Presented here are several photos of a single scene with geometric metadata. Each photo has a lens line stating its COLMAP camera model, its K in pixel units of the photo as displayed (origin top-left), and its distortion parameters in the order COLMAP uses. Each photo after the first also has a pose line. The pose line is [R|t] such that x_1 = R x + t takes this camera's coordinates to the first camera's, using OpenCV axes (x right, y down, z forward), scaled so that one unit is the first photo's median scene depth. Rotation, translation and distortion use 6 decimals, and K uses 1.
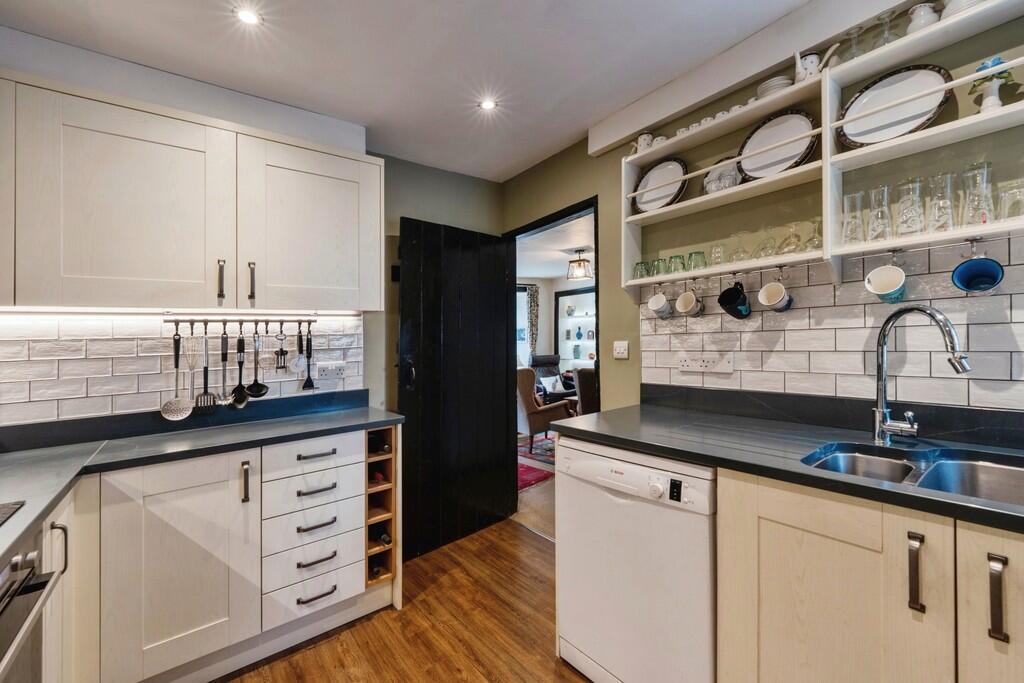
lens RADIAL K [[412.4, 0, 509.6], [0, 412.4, 349.3], [0, 0, 1]] dist [-0.008676, -0.000066]
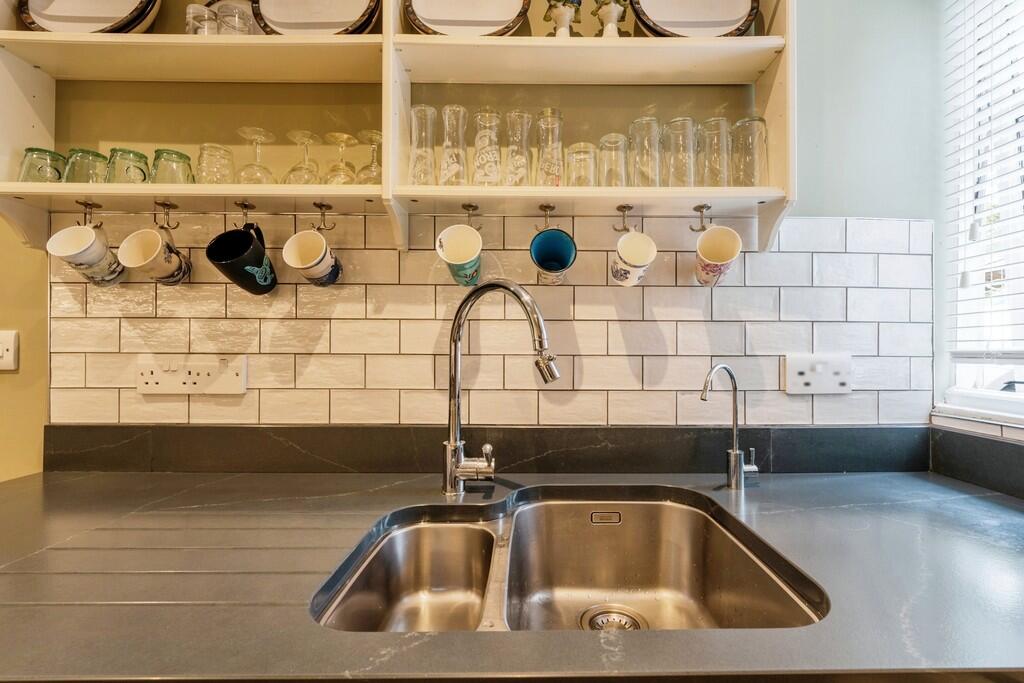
lens RADIAL K [[432.5, 0, 526.2], [0, 432.5, 363.8], [0, 0, 1]] dist [-0.000214, -0.000280]
pose [[0.610120, 0.008985, 0.792258, 0.381146], [-0.006049, 0.999959, -0.006683, 0.023593], [-0.792286, -0.000715, 0.610150, 0.431255]]
